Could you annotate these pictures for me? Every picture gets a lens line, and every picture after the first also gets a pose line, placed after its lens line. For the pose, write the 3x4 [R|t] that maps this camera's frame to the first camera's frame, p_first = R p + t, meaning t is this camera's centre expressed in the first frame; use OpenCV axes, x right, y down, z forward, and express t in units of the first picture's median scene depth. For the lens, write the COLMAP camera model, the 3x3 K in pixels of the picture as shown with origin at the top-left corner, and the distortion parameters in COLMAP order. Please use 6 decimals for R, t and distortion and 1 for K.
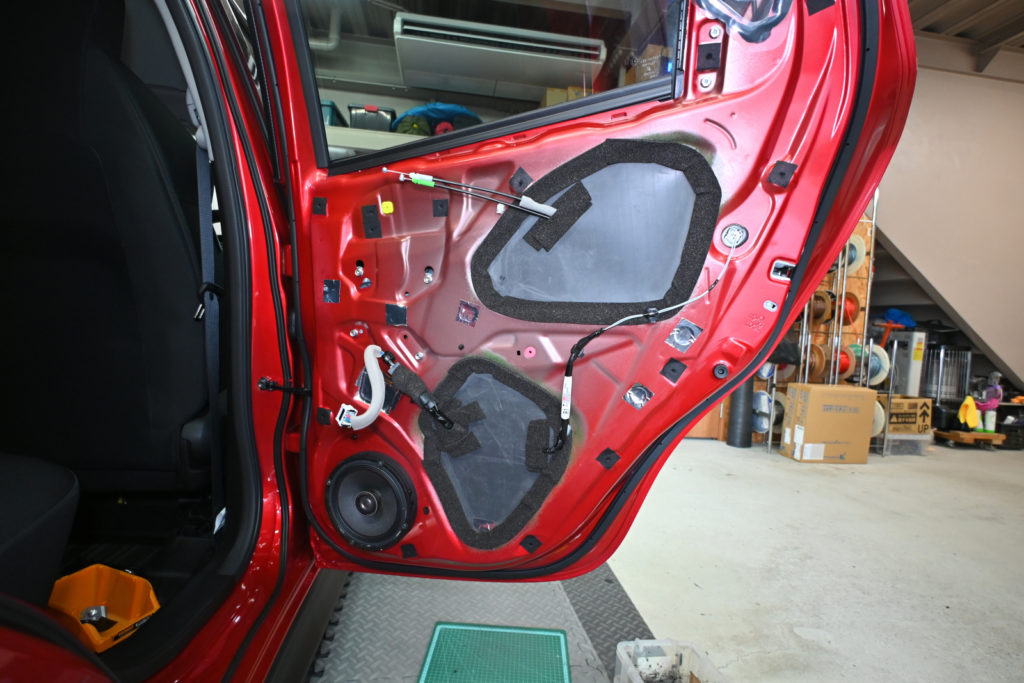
lens RADIAL K [[504.5, 0, 510.7], [0, 504.5, 338.7], [0, 0, 1]] dist [-0.002096, -0.000059]
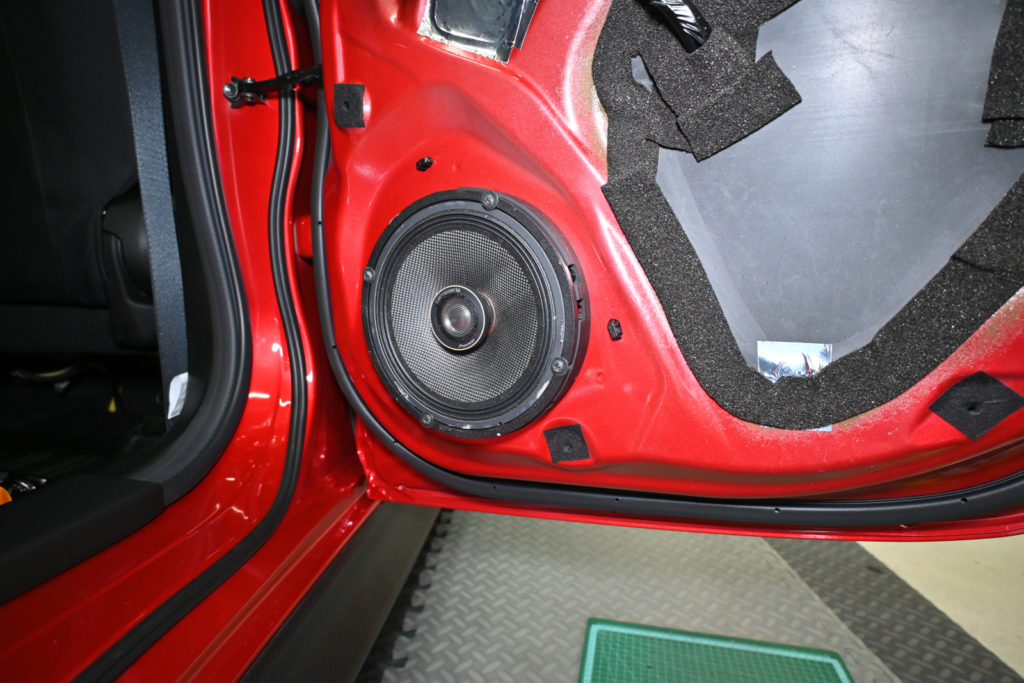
lens RADIAL K [[572.1, 0, 514.0], [0, 572.1, 322.8], [0, 0, 1]] dist [-0.009212, 0.001078]
pose [[0.982345, -0.020725, -0.185925, -0.100510], [0.028166, 0.998901, 0.037468, 0.197239], [0.184944, -0.042043, 0.981849, 0.357632]]
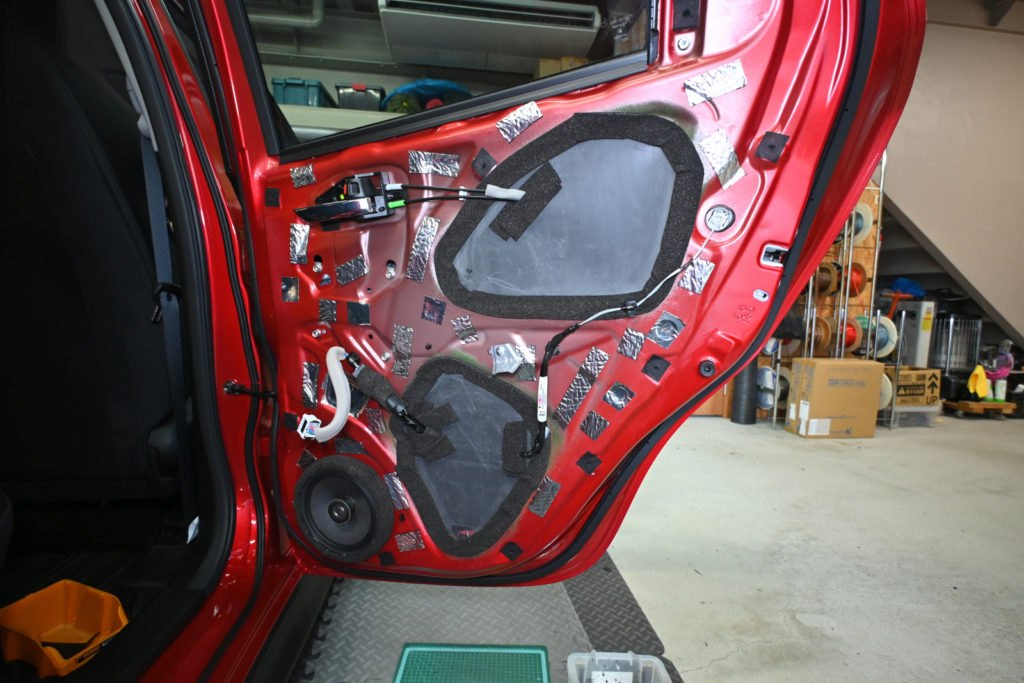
lens RADIAL K [[504.5, 0, 510.4], [0, 504.5, 339.4], [0, 0, 1]] dist [-0.002096, -0.000059]
pose [[0.999508, -0.029157, -0.011590, 0.035174], [0.029635, 0.998613, 0.043519, -0.018085], [0.010305, -0.043841, 0.998985, 0.042216]]
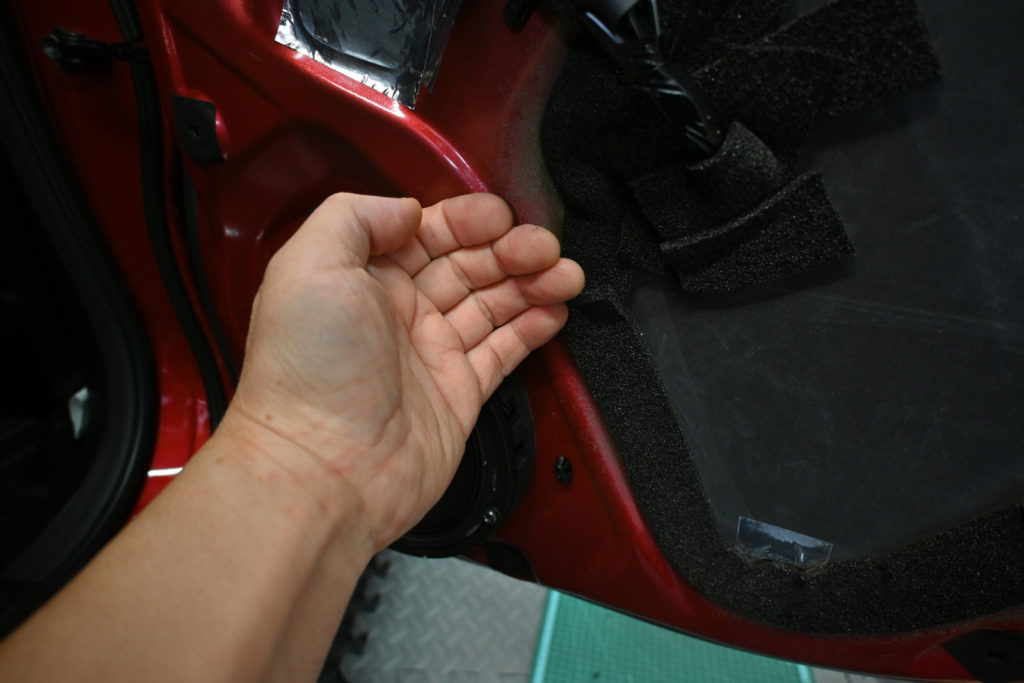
lens RADIAL K [[572.1, 0, 518.0], [0, 572.1, 343.4], [0, 0, 1]] dist [-0.009212, 0.001078]
pose [[0.983653, 0.052847, -0.172143, -0.087435], [0.007180, 0.943697, 0.330734, 0.101396], [0.179929, -0.326564, 0.927891, 0.442761]]
